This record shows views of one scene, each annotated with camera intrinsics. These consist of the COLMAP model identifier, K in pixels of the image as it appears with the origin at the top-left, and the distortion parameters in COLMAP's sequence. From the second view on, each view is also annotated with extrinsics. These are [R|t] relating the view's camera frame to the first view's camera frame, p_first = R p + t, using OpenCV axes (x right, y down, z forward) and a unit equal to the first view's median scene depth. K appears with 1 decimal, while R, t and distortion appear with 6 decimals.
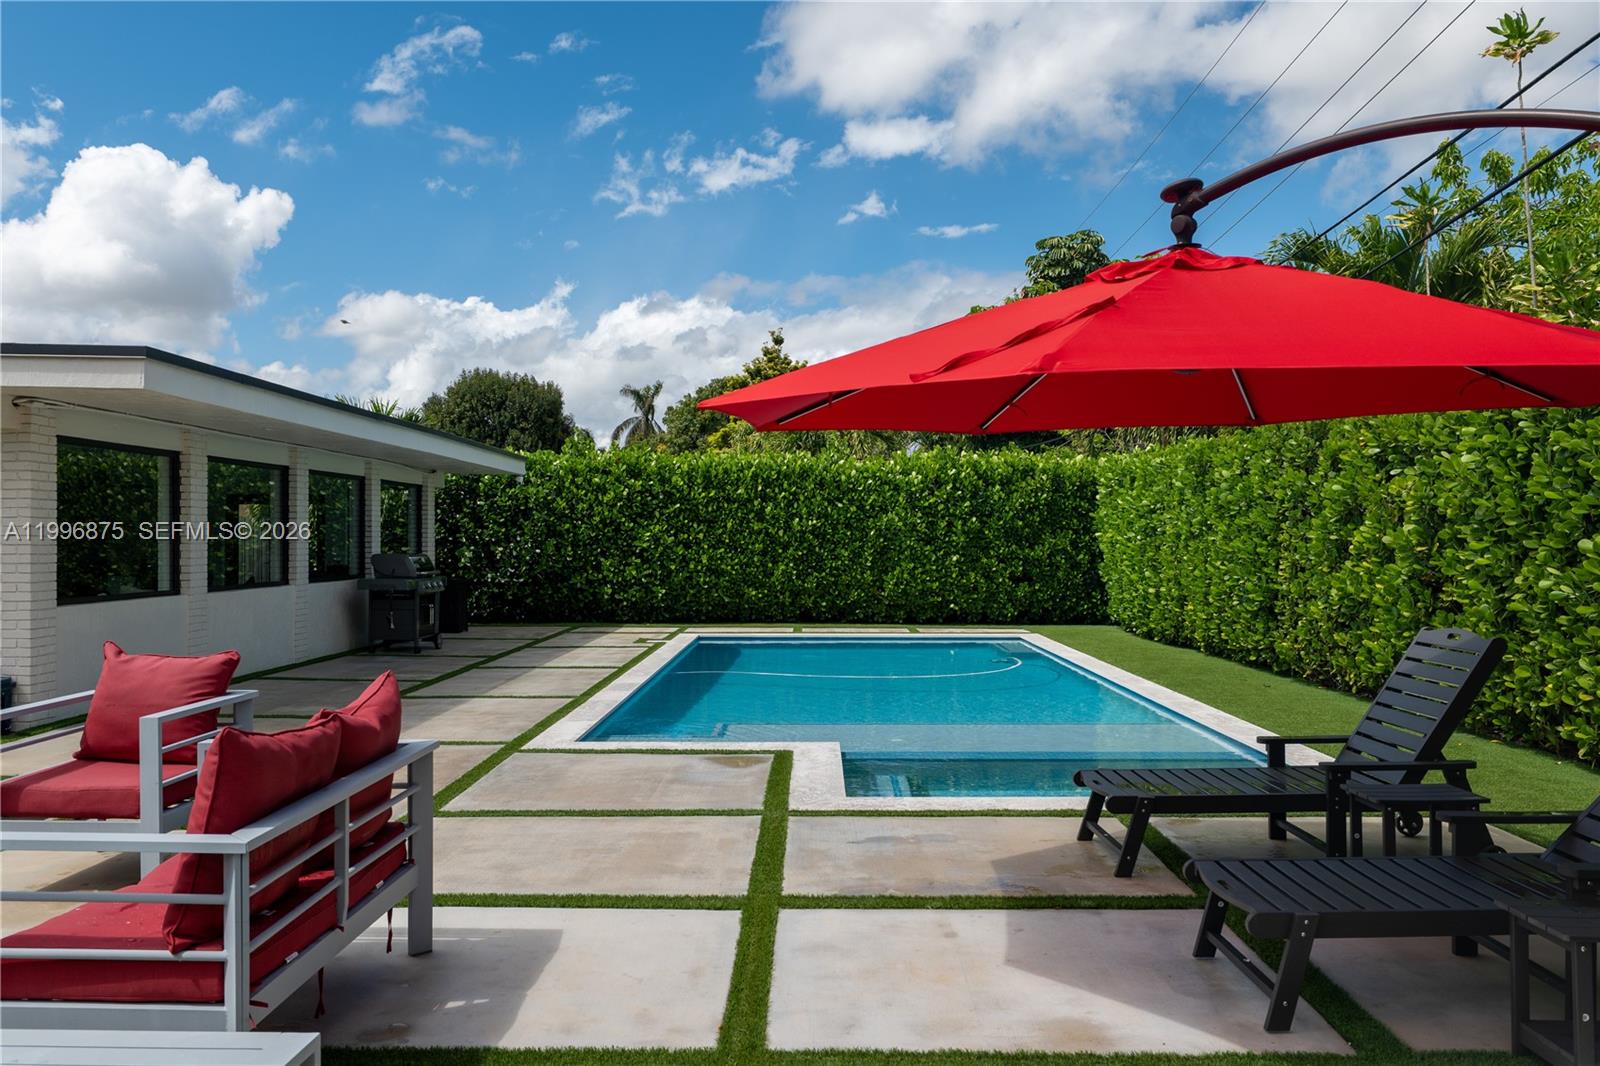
lens RADIAL K [[1243.6, 0, 797.2], [0, 1243.6, 529.0], [0, 0, 1]] dist [-0.005183, -0.001910]
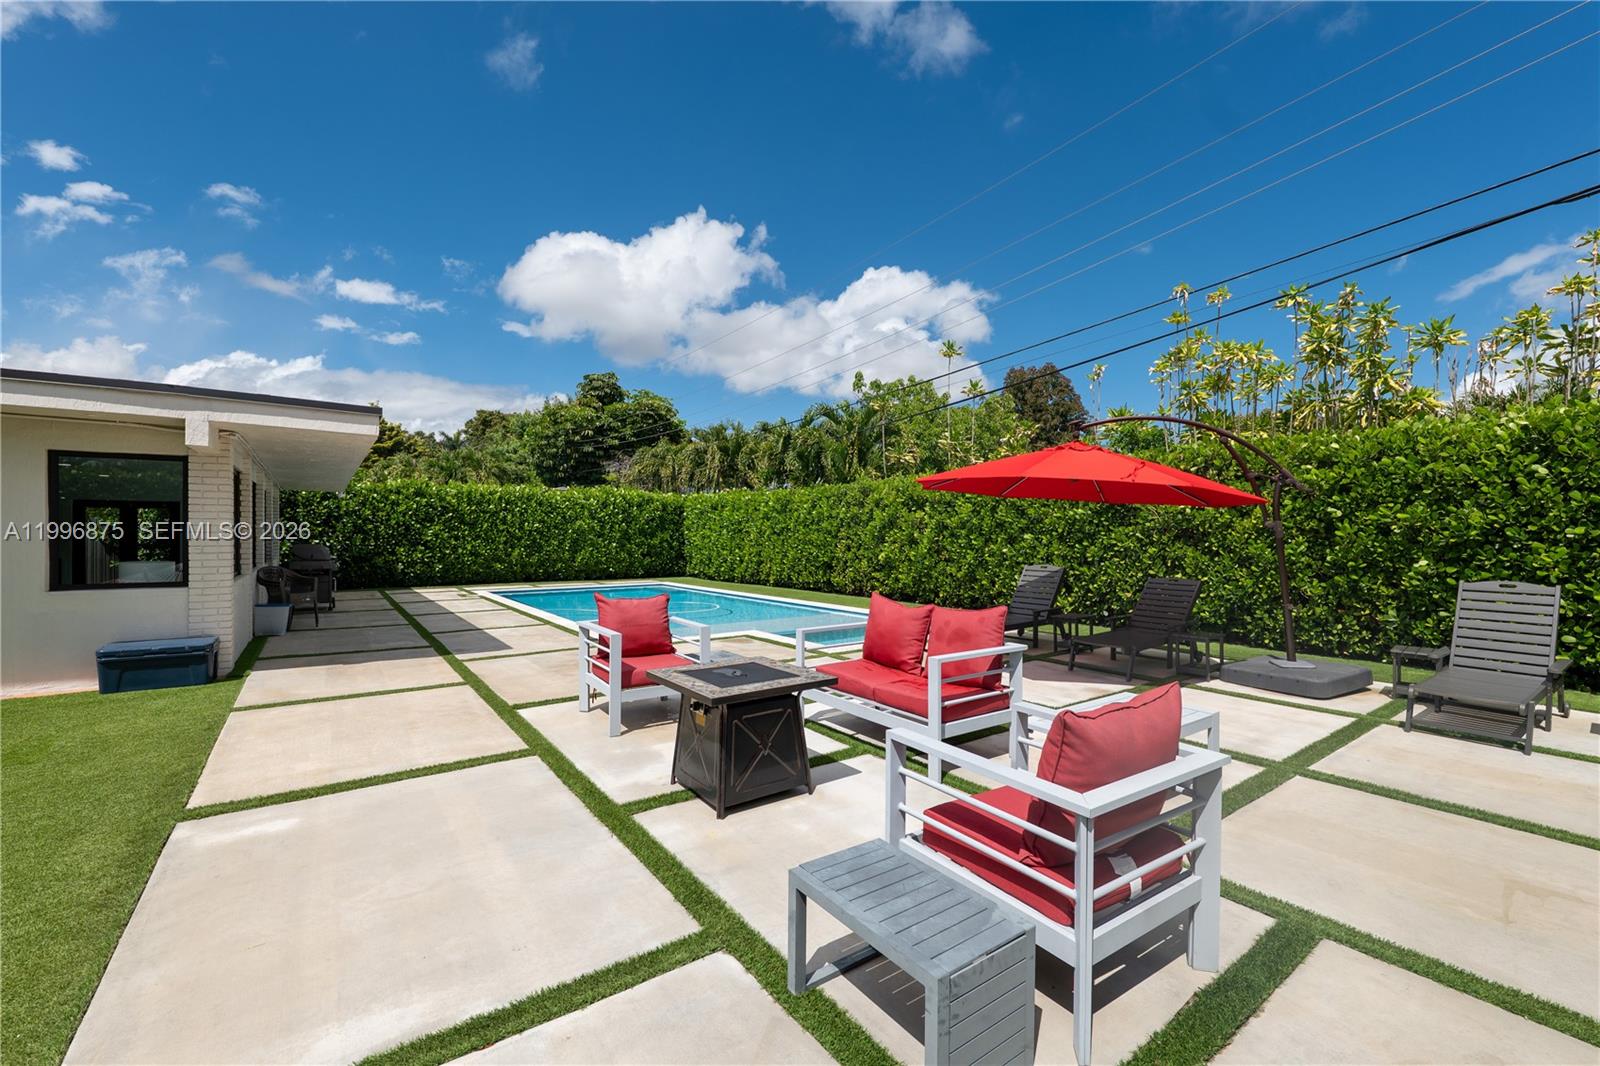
lens RADIAL K [[654.5, 0, 799.8], [0, 654.5, 536.0], [0, 0, 1]] dist [-0.014729, 0.000984]
pose [[0.800084, -0.001611, 0.599886, -0.244493], [-0.004841, 0.999946, 0.009143, -0.000408], [-0.599869, -0.010219, 0.800033, 0.028995]]
